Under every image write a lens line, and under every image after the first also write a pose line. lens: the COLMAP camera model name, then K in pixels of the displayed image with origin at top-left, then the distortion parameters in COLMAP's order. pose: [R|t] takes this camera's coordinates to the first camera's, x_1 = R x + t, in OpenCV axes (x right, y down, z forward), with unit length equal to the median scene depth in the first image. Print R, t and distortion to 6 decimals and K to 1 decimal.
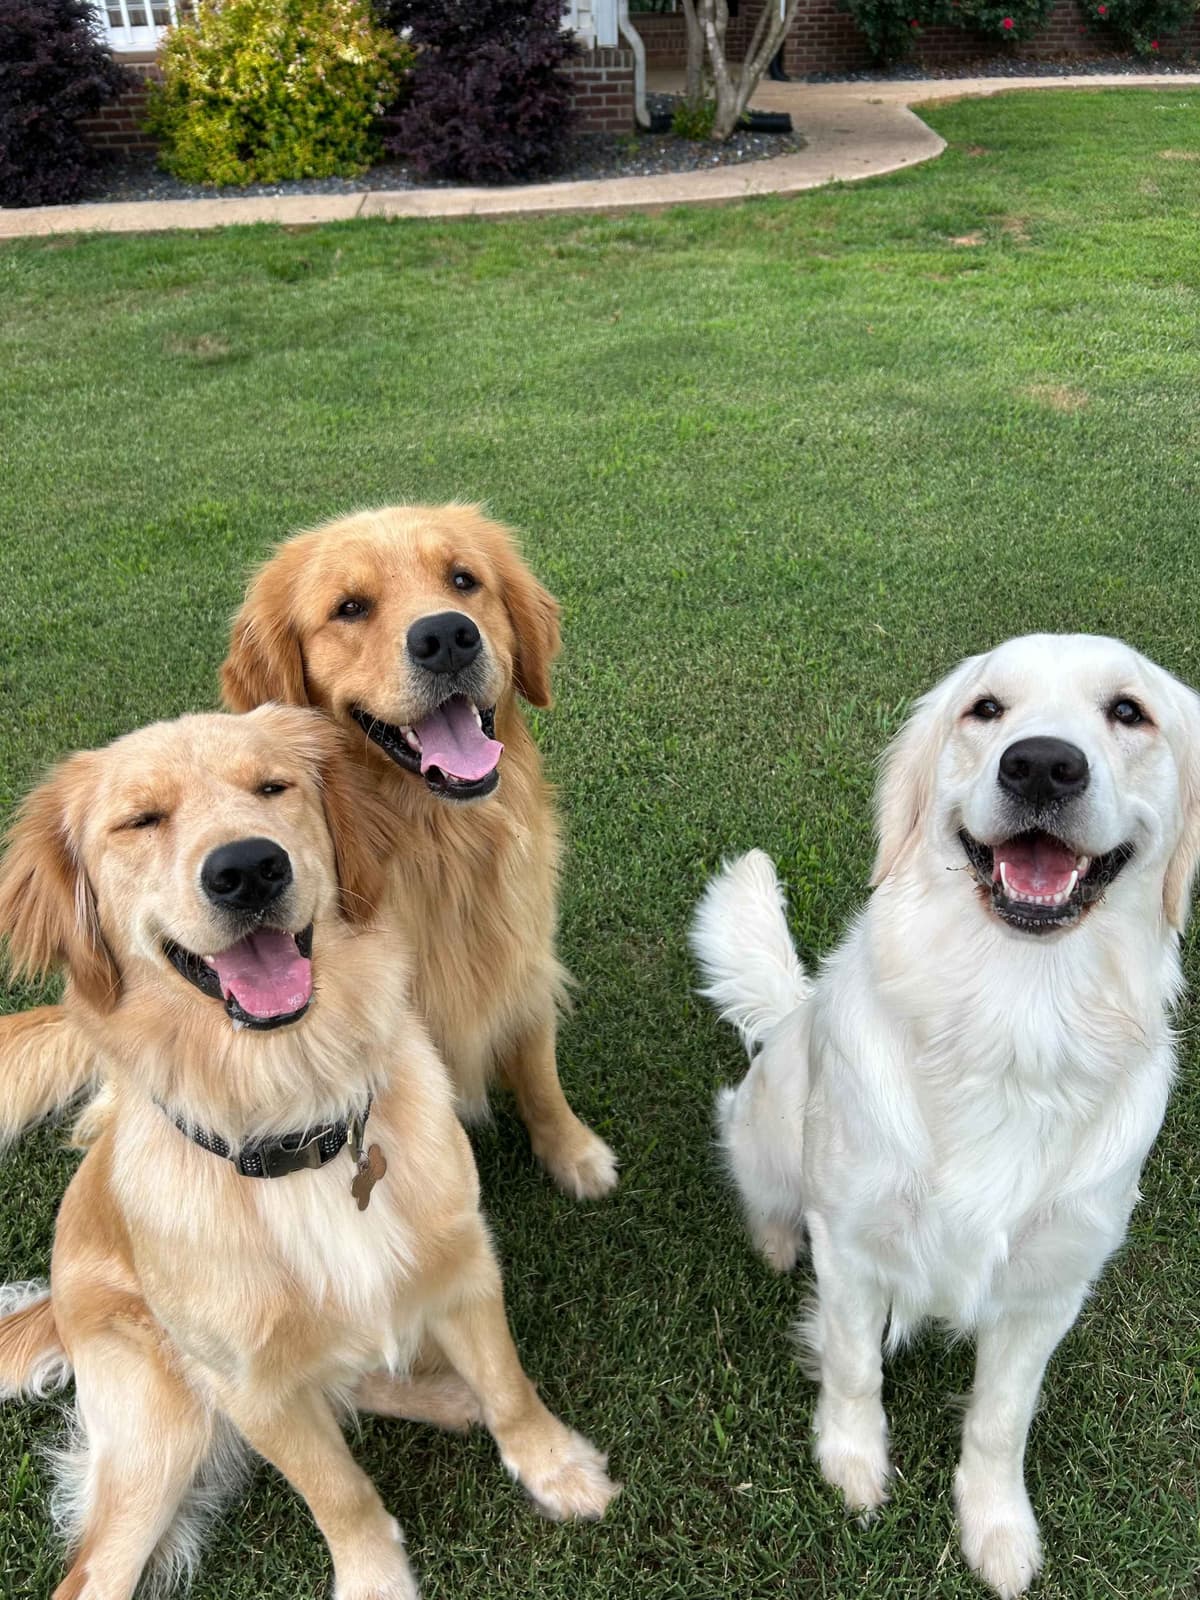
lens RADIAL K [[1159.8, 0, 600.3], [0, 1159.8, 801.1], [0, 0, 1]] dist [0.019977, -0.025723]
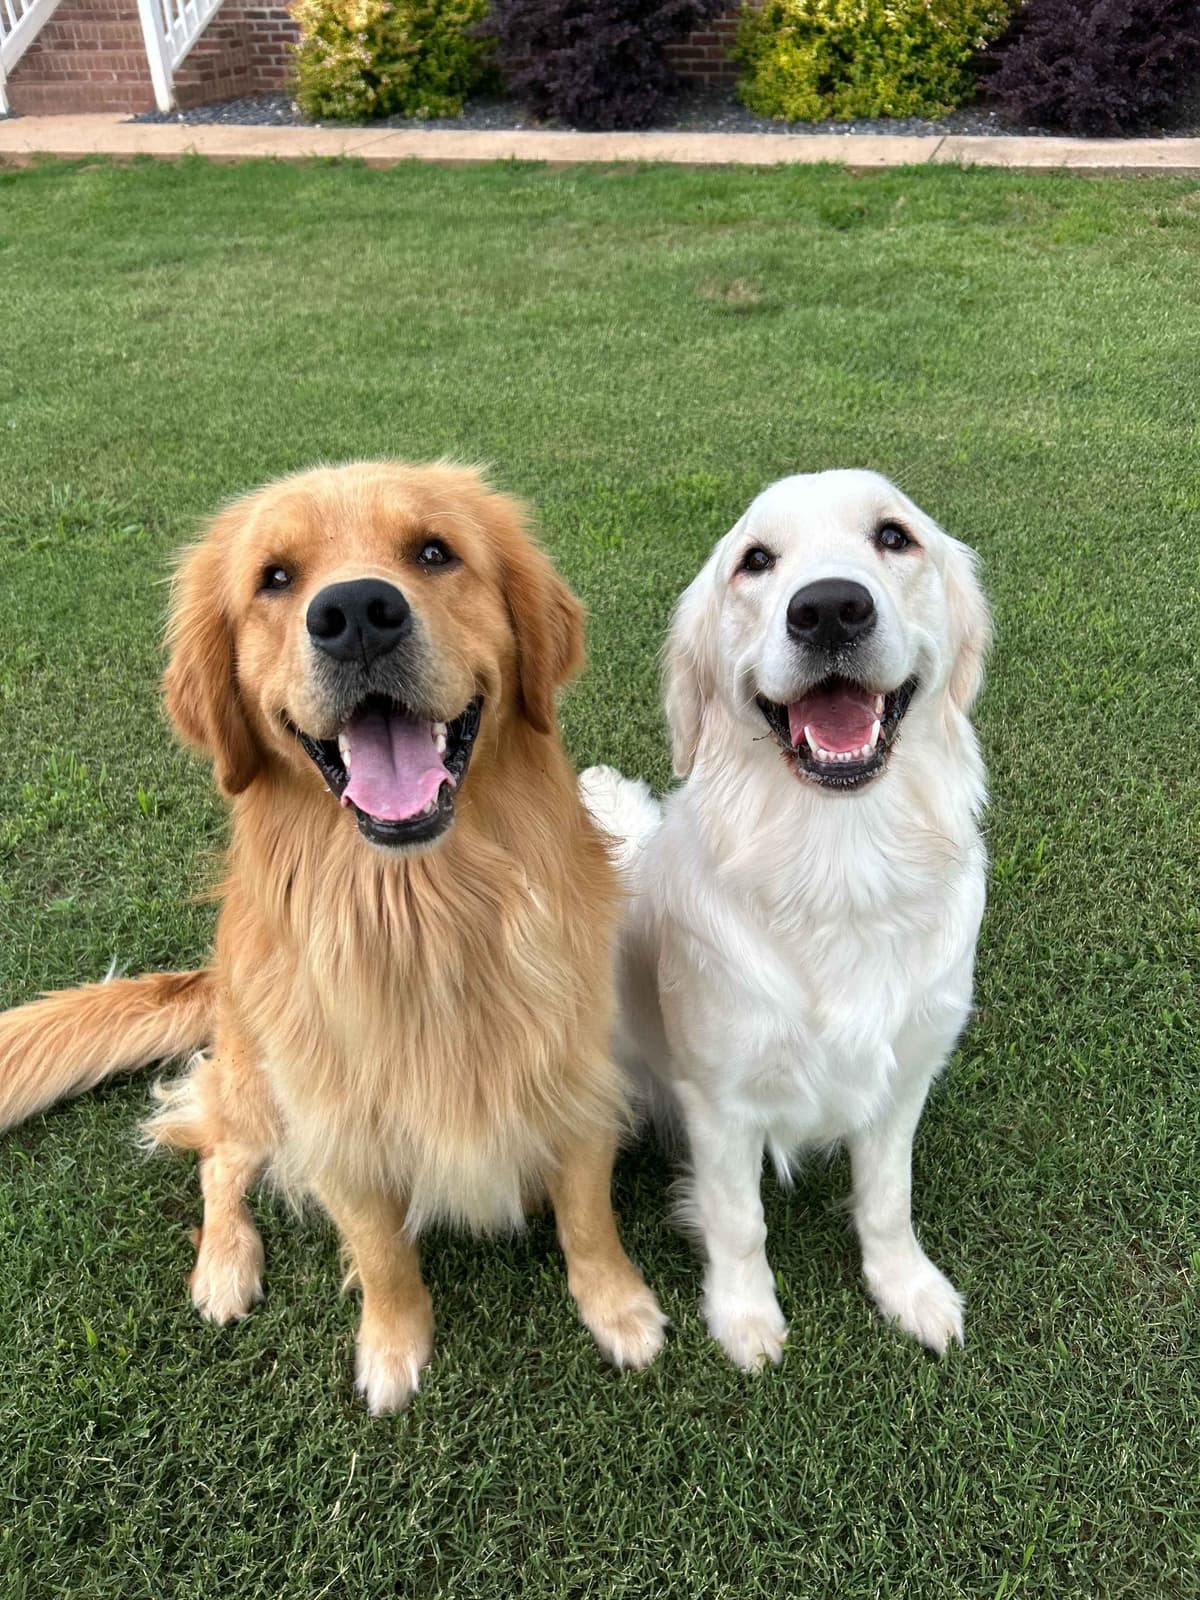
lens RADIAL K [[1159.8, 0, 610.0], [0, 1159.8, 794.5], [0, 0, 1]] dist [0.019977, -0.025723]
pose [[0.915720, 0.238611, -0.323299, -0.038972], [-0.228494, 0.971061, 0.069503, -0.045774], [0.330528, 0.010227, 0.943741, 0.101614]]
